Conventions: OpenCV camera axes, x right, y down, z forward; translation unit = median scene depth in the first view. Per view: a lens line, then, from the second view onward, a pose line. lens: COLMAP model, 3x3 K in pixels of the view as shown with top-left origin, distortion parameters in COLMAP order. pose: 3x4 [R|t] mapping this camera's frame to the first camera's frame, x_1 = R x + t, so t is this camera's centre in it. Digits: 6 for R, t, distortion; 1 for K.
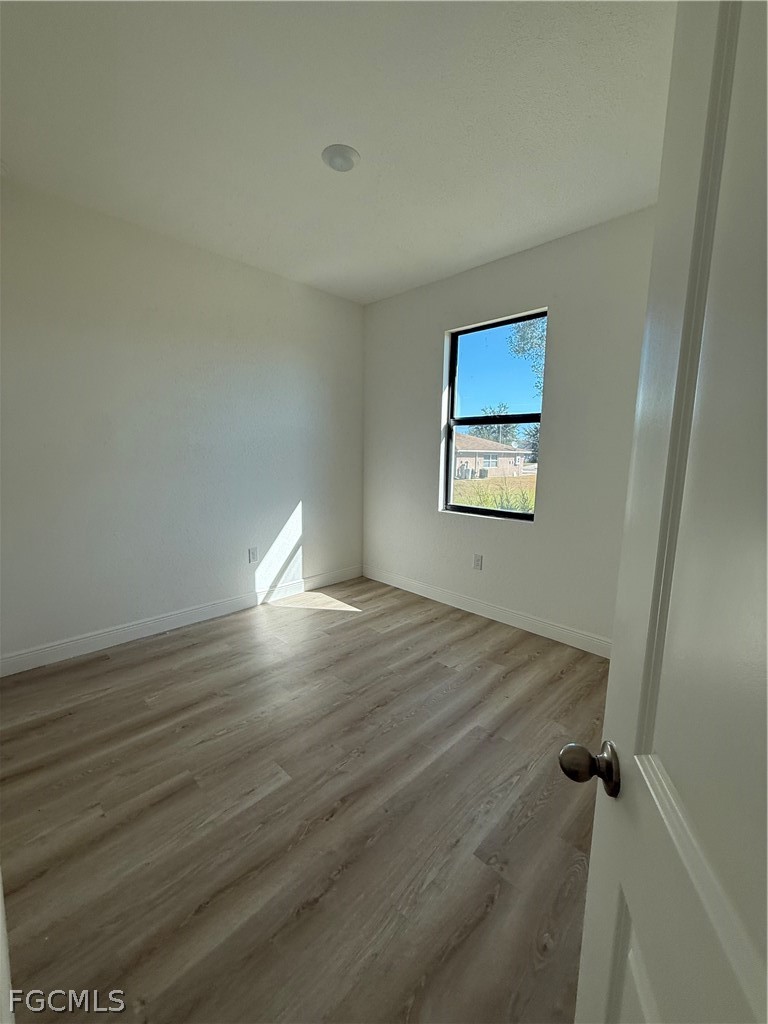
lens RADIAL K [[431.6, 0, 384.0], [0, 431.6, 512.0], [0, 0, 1]] dist [0.001295, 0.000116]
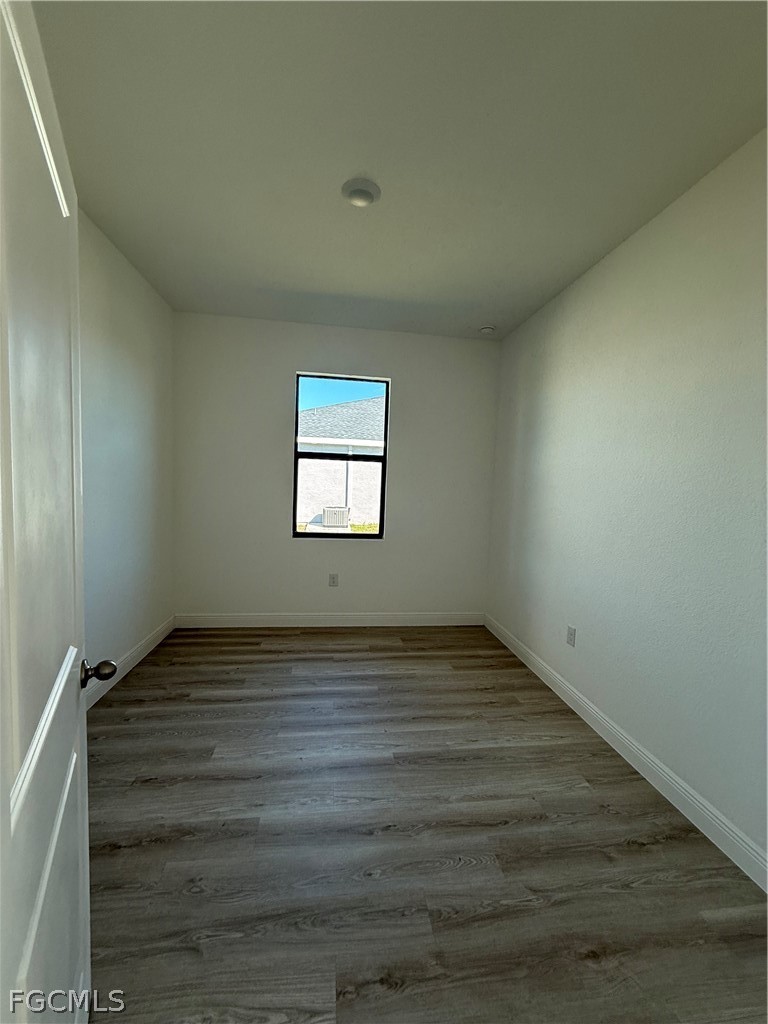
lens RADIAL K [[431.6, 0, 384.0], [0, 431.6, 512.0], [0, 0, 1]] dist [0.001295, 0.000116]
pose [[-0.782569, -0.080415, 0.617348, -0.721695], [0.037784, 0.983660, 0.176027, -0.262187], [-0.621416, 0.161079, -0.766743, 1.726111]]
